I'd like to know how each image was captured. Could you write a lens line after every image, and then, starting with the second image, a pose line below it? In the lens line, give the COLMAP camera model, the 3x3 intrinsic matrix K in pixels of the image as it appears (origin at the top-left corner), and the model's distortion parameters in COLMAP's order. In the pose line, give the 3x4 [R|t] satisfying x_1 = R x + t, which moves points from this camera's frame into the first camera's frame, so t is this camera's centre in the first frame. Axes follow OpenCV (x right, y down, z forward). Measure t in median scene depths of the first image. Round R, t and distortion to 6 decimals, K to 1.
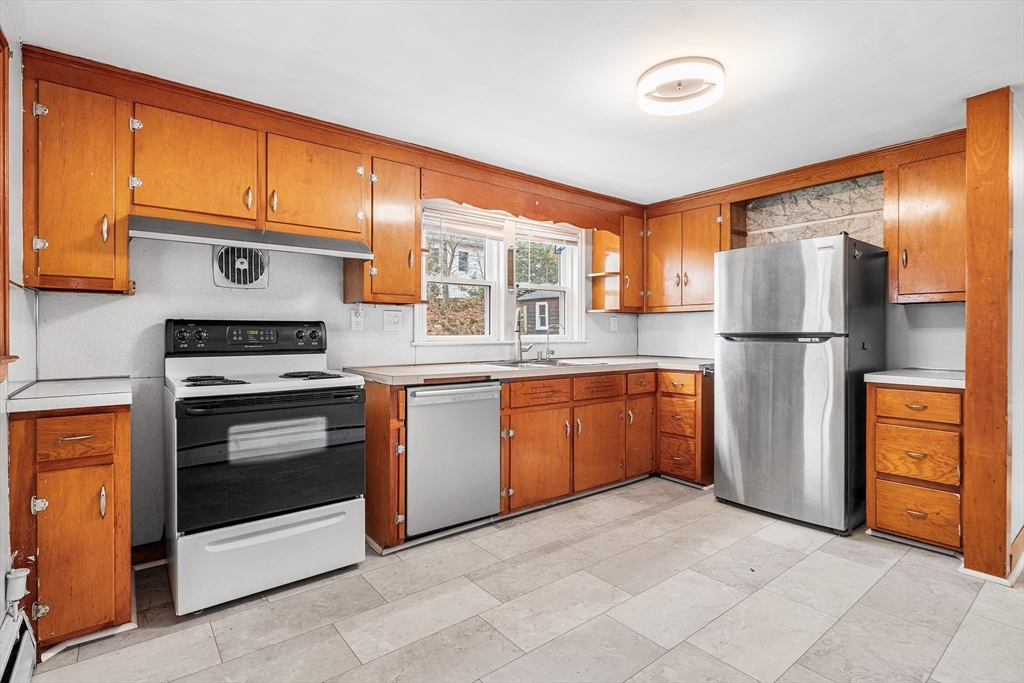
lens RADIAL K [[492.6, 0, 510.4], [0, 492.6, 336.2], [0, 0, 1]] dist [-0.006403, 0.003295]
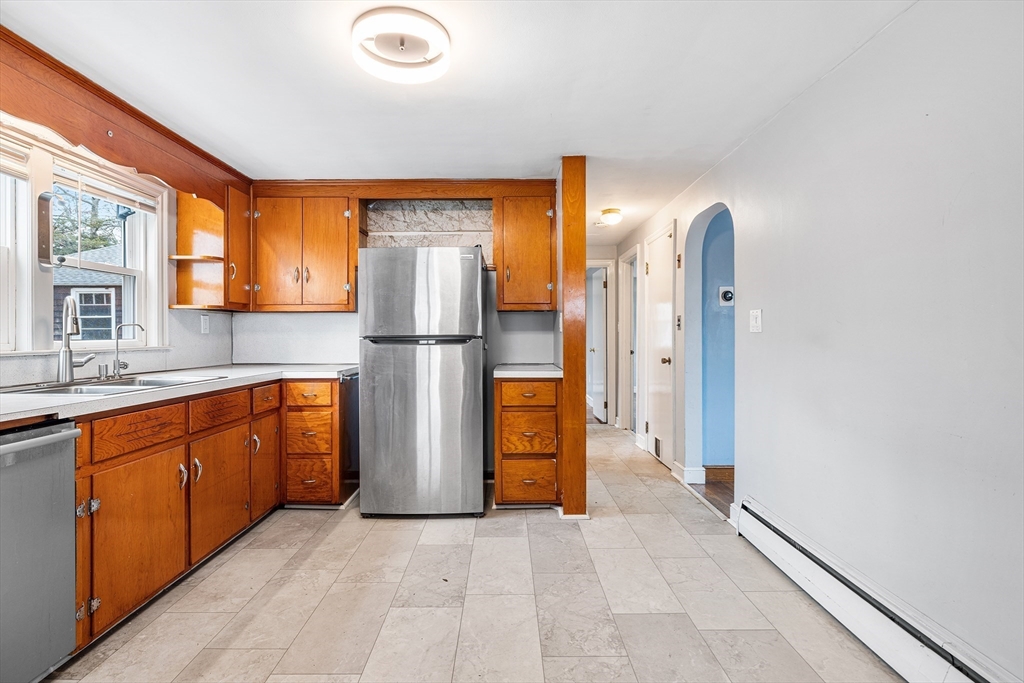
lens RADIAL K [[492.6, 0, 506.3], [0, 492.6, 336.5], [0, 0, 1]] dist [-0.006403, 0.003295]
pose [[0.618019, -0.003787, 0.786154, -0.158895], [0.008301, 0.999964, -0.001708, -0.001738], [-0.786119, 0.007581, 0.618028, 0.247354]]
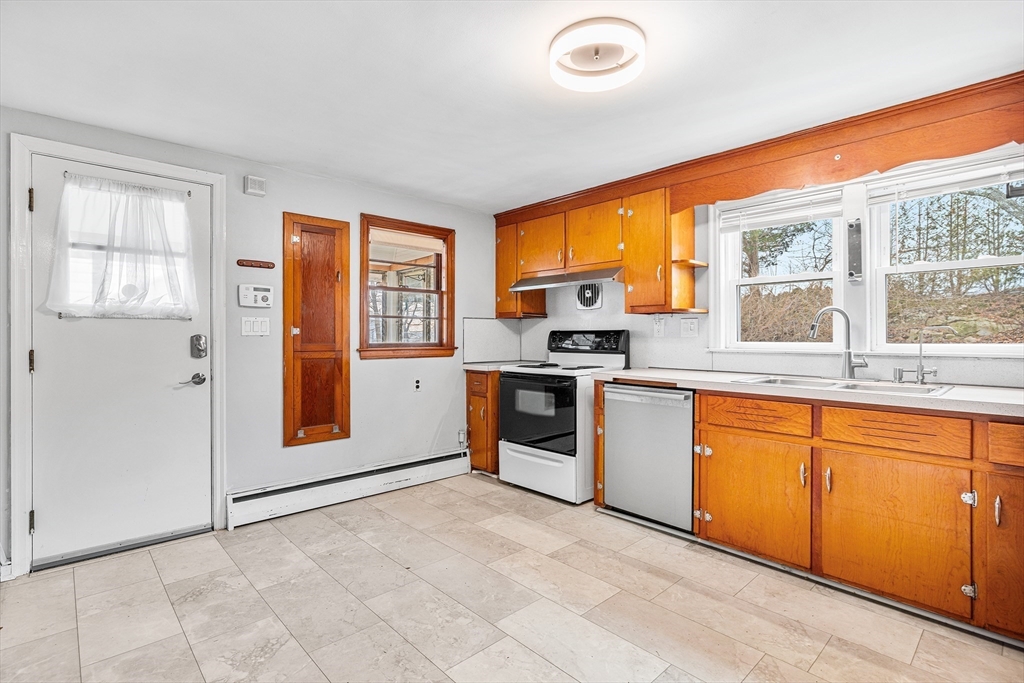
lens RADIAL K [[492.6, 0, 510.5], [0, 492.6, 337.6], [0, 0, 1]] dist [-0.006403, 0.003295]
pose [[0.079517, 0.003127, -0.996829, 0.881142], [-0.007629, 0.999968, 0.002528, -0.010600], [0.996804, 0.007403, 0.079539, 0.578703]]
